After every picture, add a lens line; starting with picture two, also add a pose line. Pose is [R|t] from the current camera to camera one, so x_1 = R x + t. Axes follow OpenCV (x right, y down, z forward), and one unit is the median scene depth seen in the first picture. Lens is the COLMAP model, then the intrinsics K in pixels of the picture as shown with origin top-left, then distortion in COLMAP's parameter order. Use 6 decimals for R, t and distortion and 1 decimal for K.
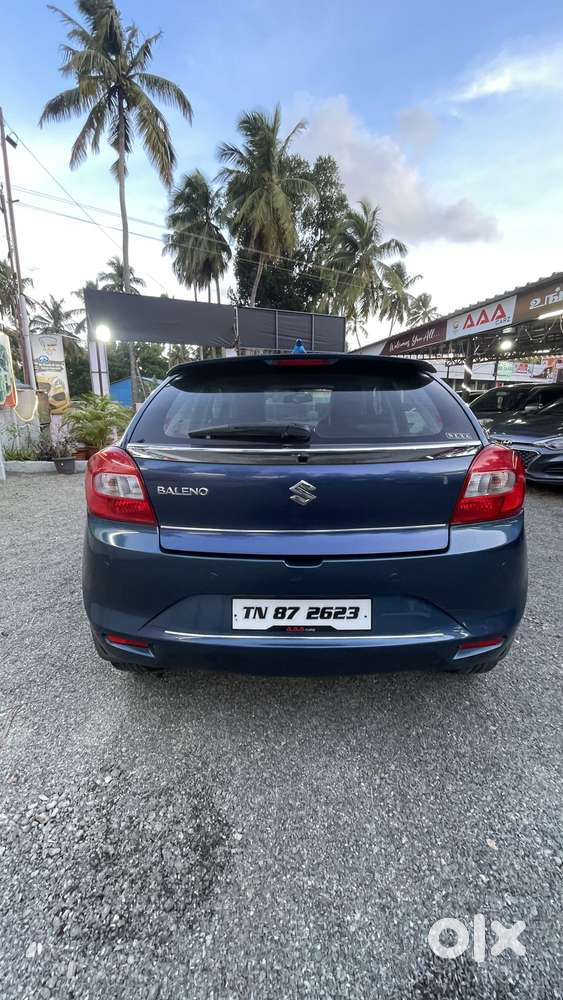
lens RADIAL K [[407.9, 0, 280.7], [0, 407.9, 501.5], [0, 0, 1]] dist [-0.003778, 0.000125]
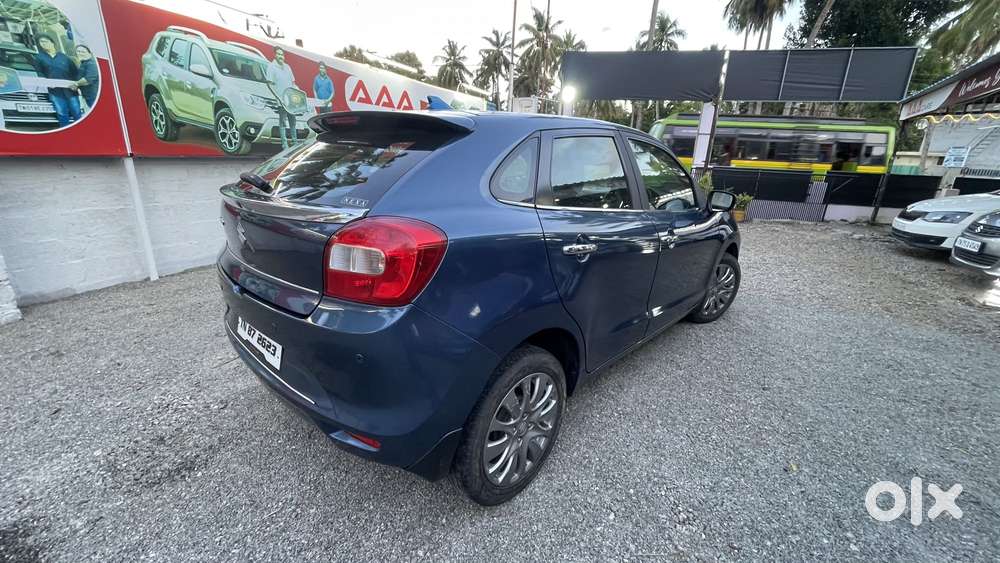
lens RADIAL K [[407.9, 0, 502.7], [0, 407.9, 280.2], [0, 0, 1]] dist [-0.003778, 0.000125]
pose [[0.753370, 0.222401, -0.618847, 1.168895], [-0.194872, 0.974308, 0.112913, -0.144526], [0.628059, 0.035531, 0.777354, 0.471806]]
